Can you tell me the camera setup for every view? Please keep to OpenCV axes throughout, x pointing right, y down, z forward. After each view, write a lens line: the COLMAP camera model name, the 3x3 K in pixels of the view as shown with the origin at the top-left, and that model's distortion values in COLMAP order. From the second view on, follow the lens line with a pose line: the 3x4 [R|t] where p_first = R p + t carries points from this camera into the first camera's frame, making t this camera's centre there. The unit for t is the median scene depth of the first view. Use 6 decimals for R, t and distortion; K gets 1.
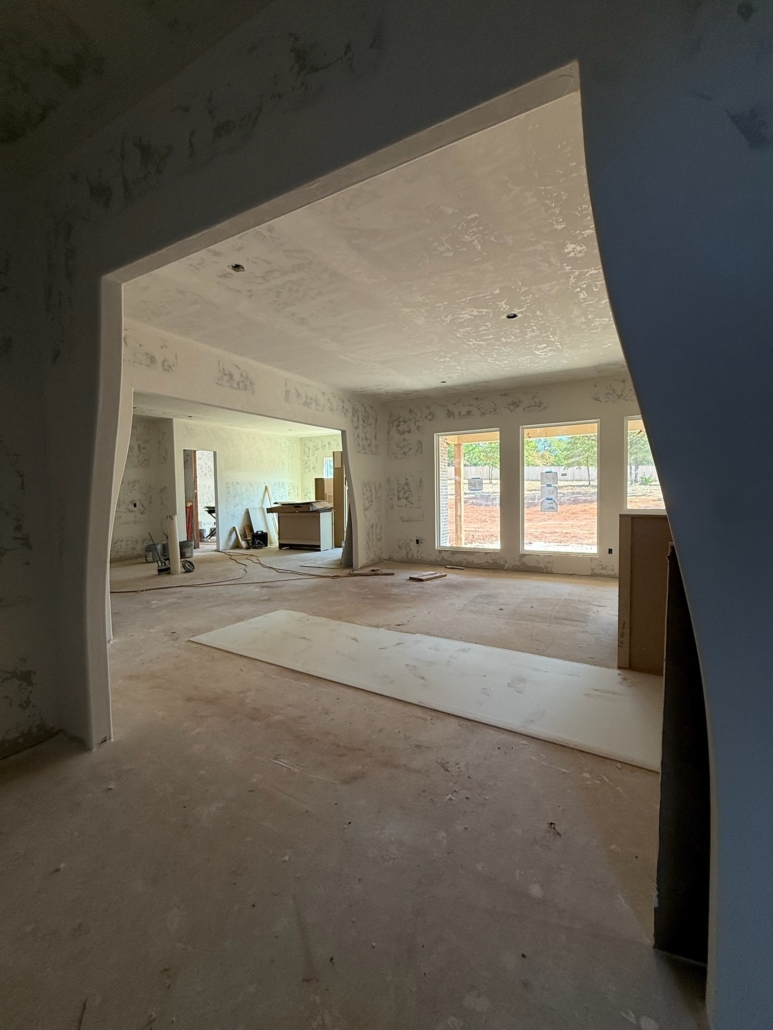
lens RADIAL K [[446.7, 0, 388.0], [0, 446.7, 512.4], [0, 0, 1]] dist [-0.000947, 0.002174]
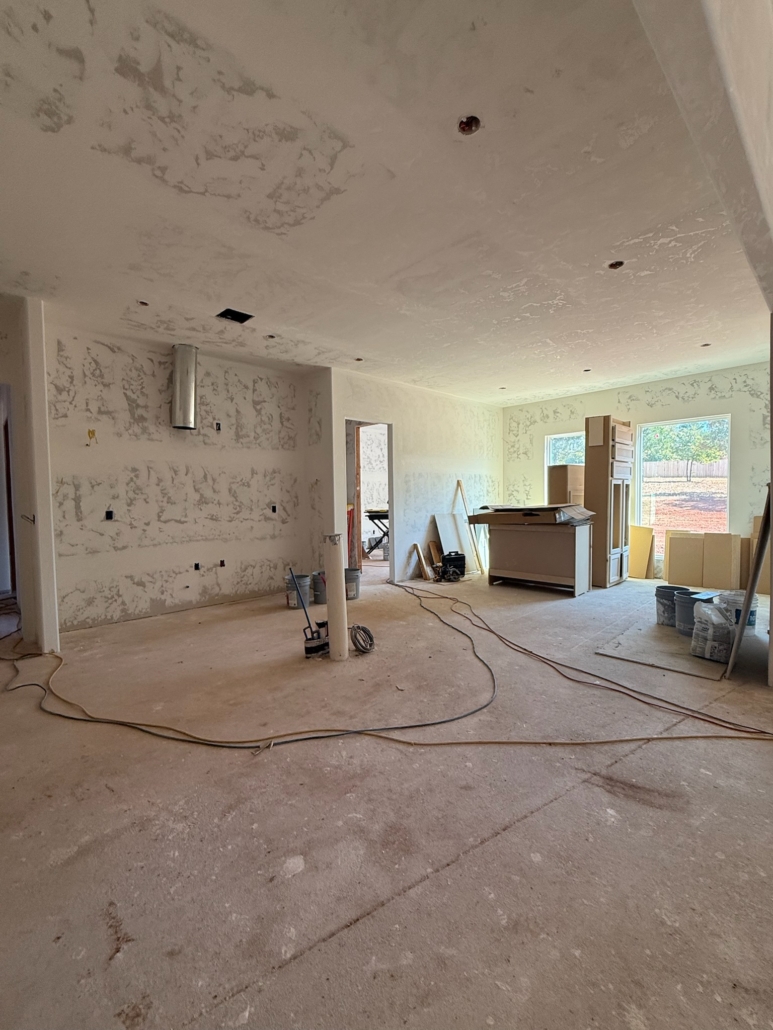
lens RADIAL K [[446.7, 0, 386.8], [0, 446.7, 516.9], [0, 0, 1]] dist [-0.000947, 0.002174]
pose [[0.956057, 0.018292, -0.292609, -0.201273], [-0.015668, 0.999813, 0.011309, -0.013176], [0.292761, -0.006227, 0.956165, 0.389245]]
